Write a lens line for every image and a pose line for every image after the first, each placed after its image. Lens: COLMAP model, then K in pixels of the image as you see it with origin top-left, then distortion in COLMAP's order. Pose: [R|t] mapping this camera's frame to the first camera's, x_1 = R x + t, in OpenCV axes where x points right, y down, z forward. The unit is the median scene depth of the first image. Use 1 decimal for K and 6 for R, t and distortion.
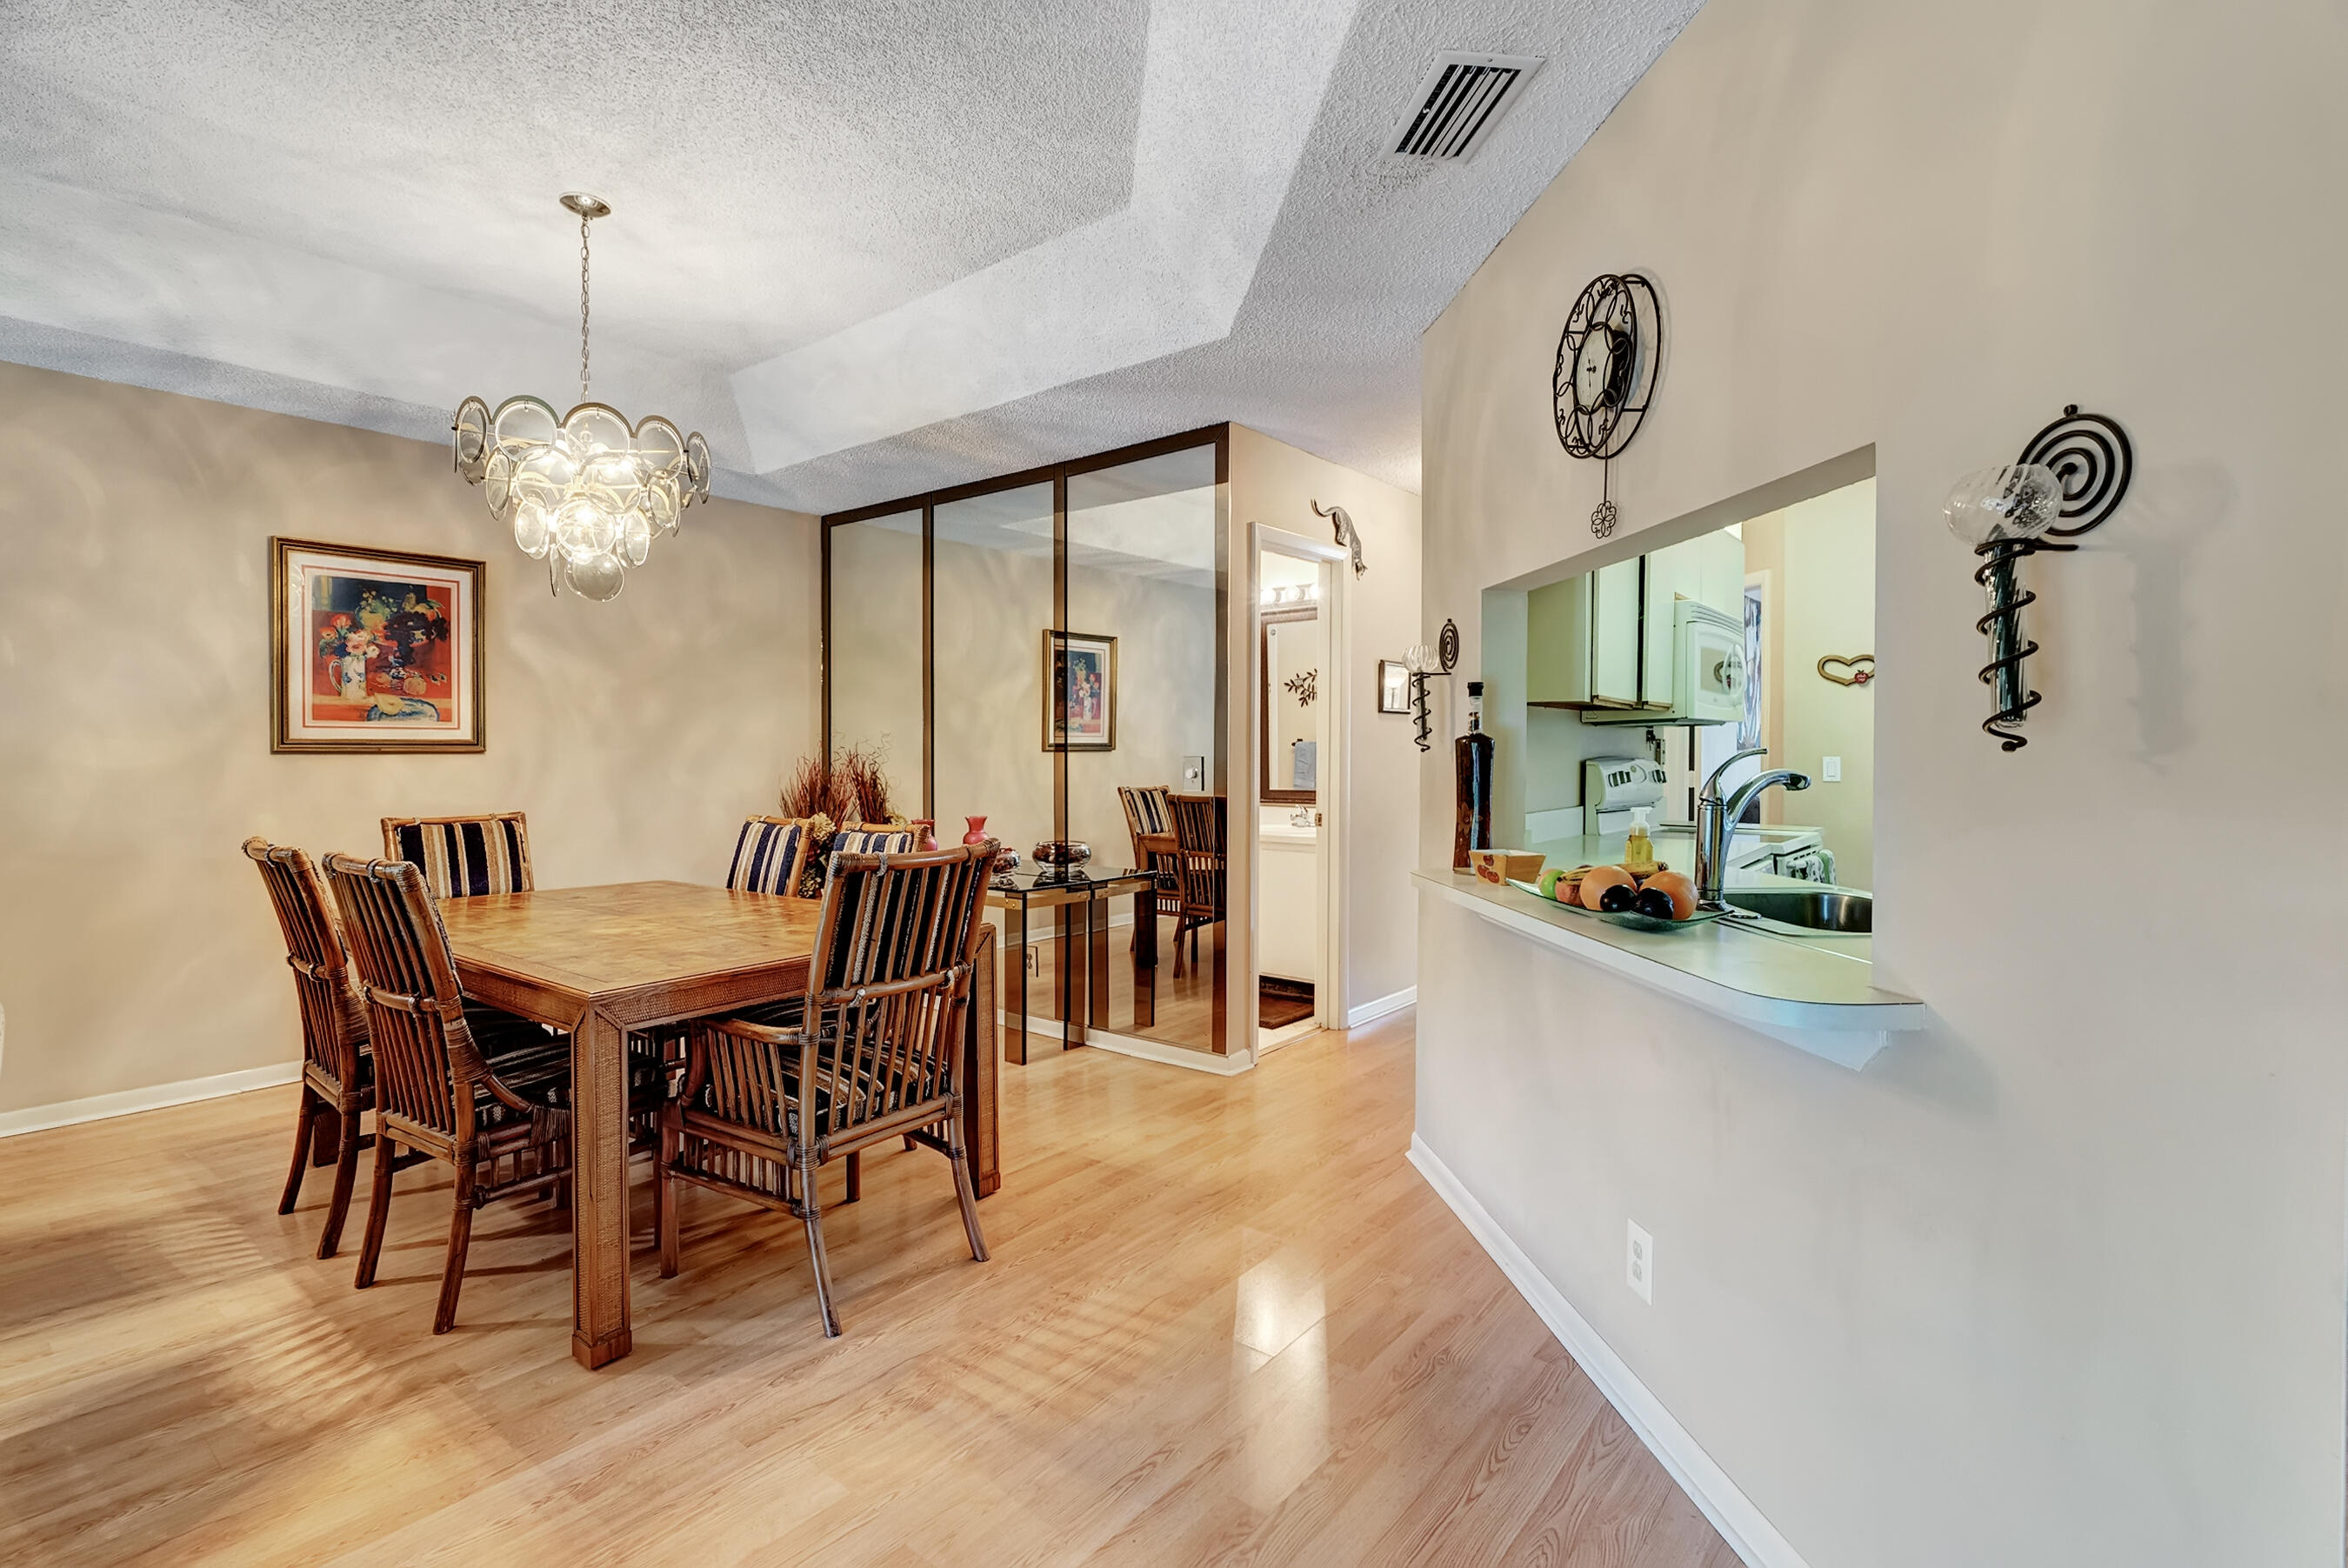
lens RADIAL K [[1082.4, 0, 1187.1], [0, 1082.4, 761.4], [0, 0, 1]] dist [-0.000951, -0.000844]
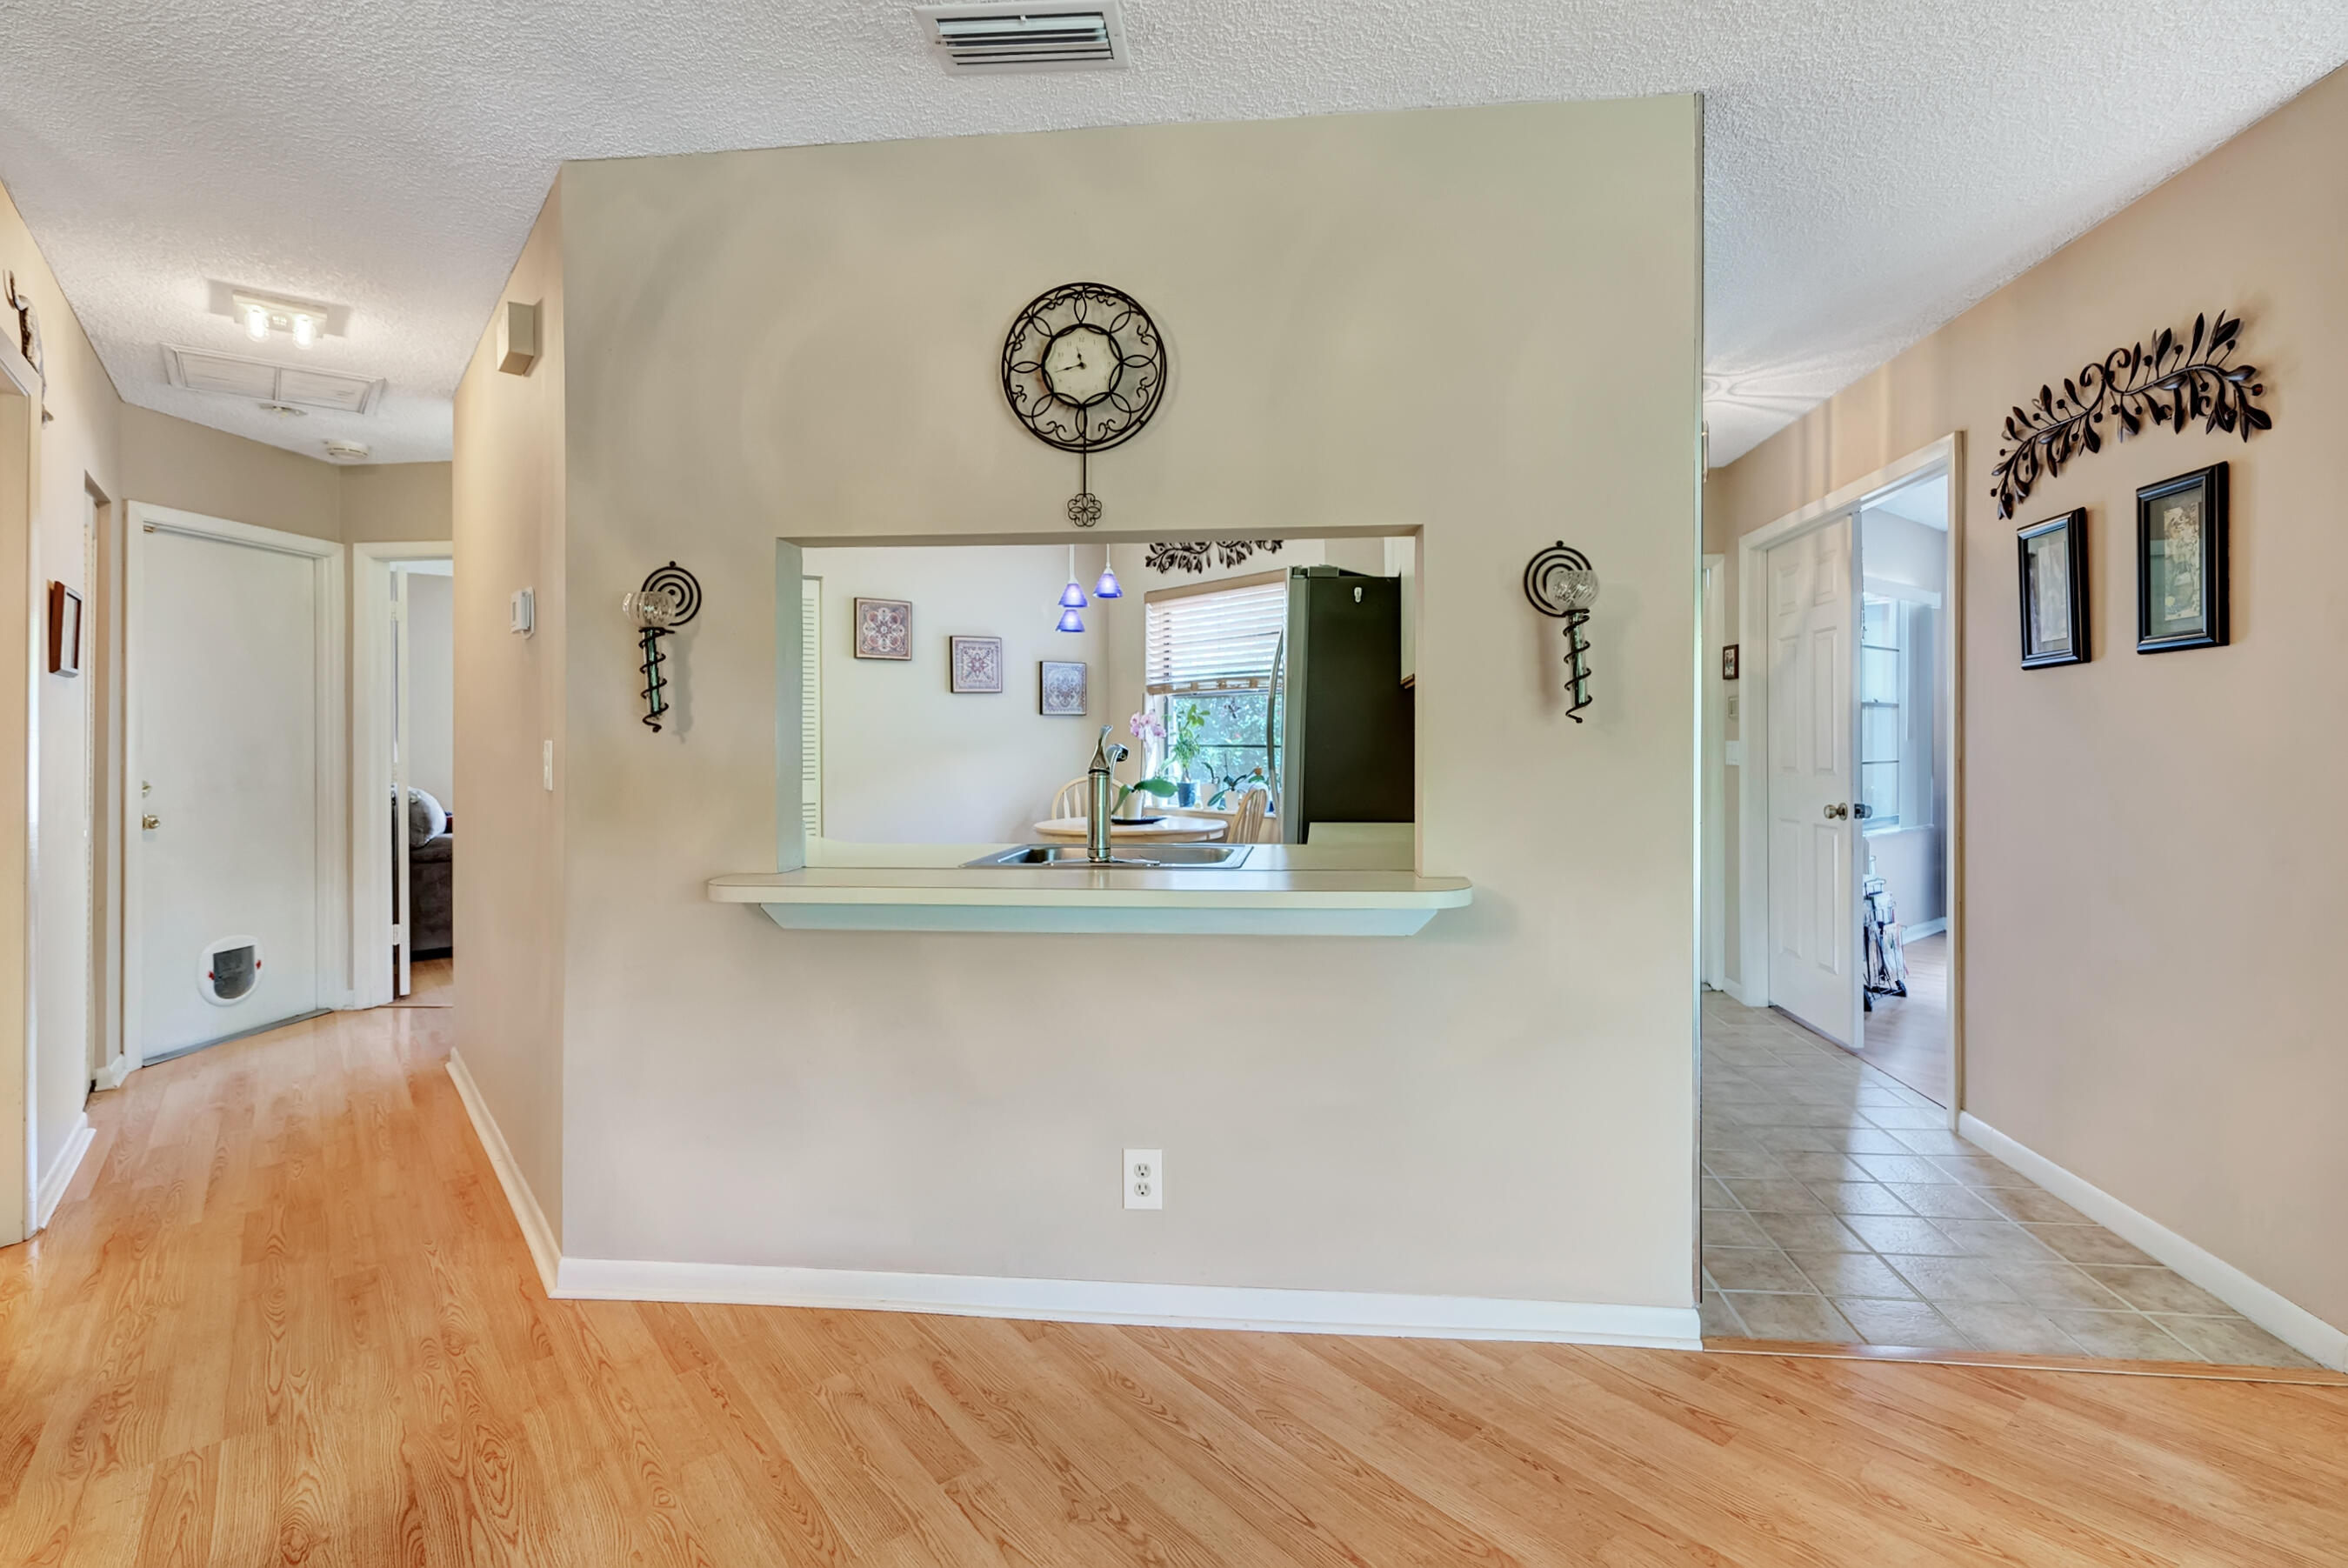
lens RADIAL K [[1061.8, 0, 1181.1], [0, 1061.8, 736.9], [0, 0, 1]] dist [-0.000461, -0.000217]
pose [[0.205449, -0.004248, 0.978659, -0.305998], [0.016434, 0.999865, 0.000890, -0.002752], [-0.978530, 0.015900, 0.205491, 0.360073]]
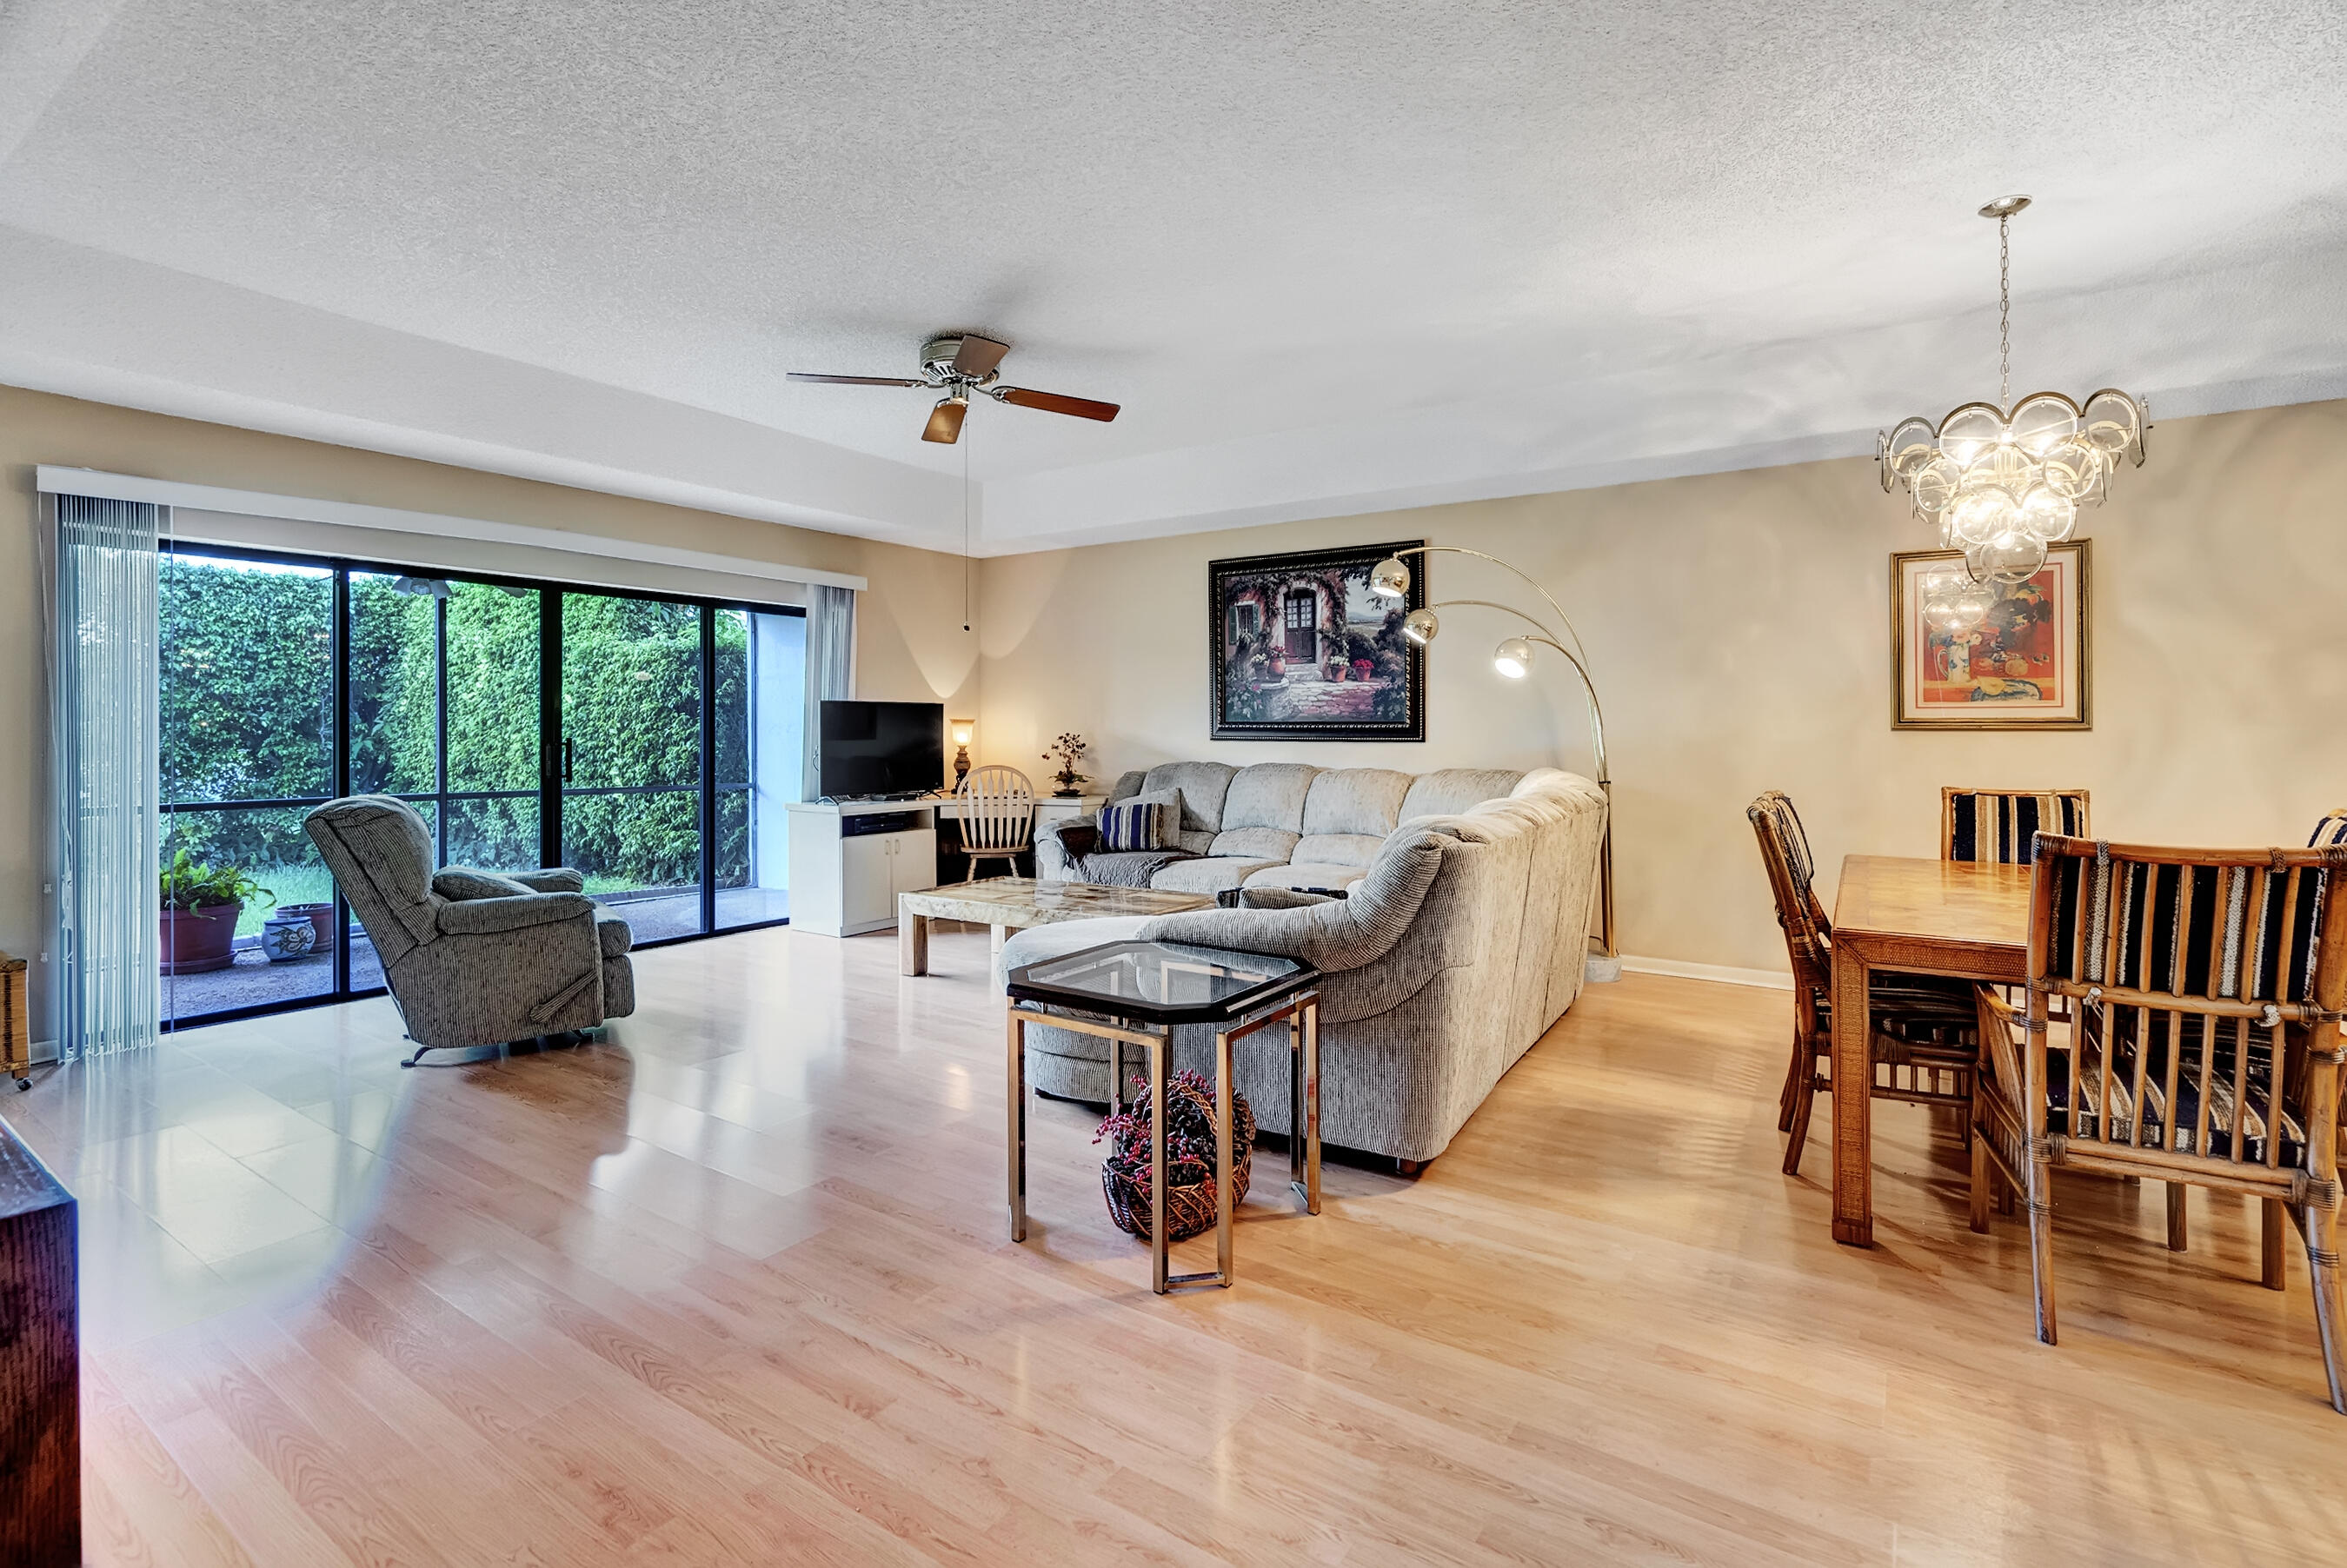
lens RADIAL K [[1081.7, 0, 1161.2], [0, 1081.7, 743.0], [0, 0, 1]] dist [-0.003368, -0.000253]
pose [[0.068605, 0.014661, -0.997536, 0.341014], [-0.011244, 0.999840, 0.013921, -0.000382], [0.997581, 0.010261, 0.068758, 0.093380]]
